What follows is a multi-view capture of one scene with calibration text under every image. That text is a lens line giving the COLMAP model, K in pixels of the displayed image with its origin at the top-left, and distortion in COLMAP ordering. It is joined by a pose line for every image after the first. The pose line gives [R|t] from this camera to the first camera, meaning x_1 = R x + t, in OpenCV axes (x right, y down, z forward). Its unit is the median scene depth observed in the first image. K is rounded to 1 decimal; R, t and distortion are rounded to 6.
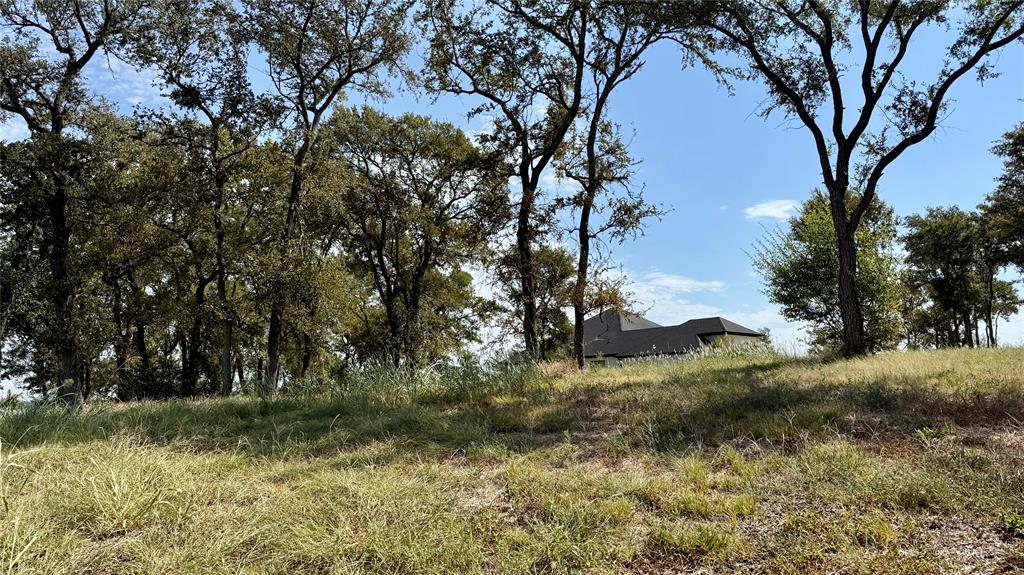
lens RADIAL K [[746.8, 0, 512.0], [0, 746.8, 287.5], [0, 0, 1]] dist [0.004795, -0.000238]
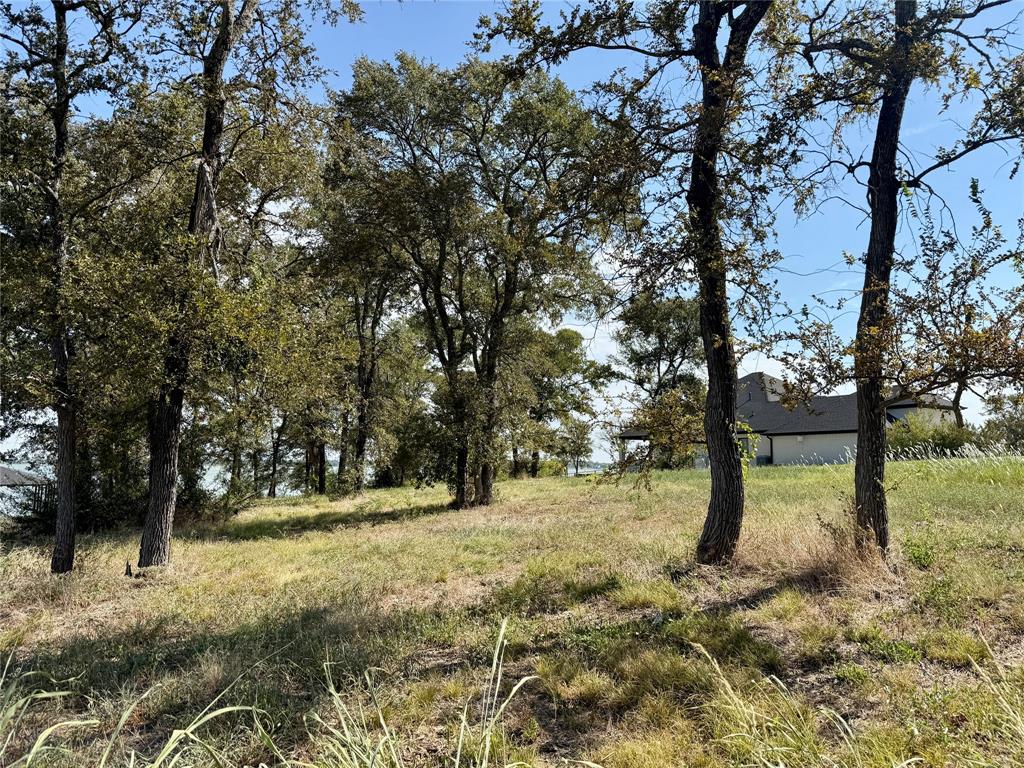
lens RADIAL K [[714.5, 0, 512.0], [0, 714.5, 384.0], [0, 0, 1]] dist [0.052222, -0.046747]
pose [[0.988090, -0.000196, -0.153875, -0.015348], [0.006979, 0.999027, 0.043545, 0.006304], [0.153717, -0.044101, 0.987130, 0.366077]]
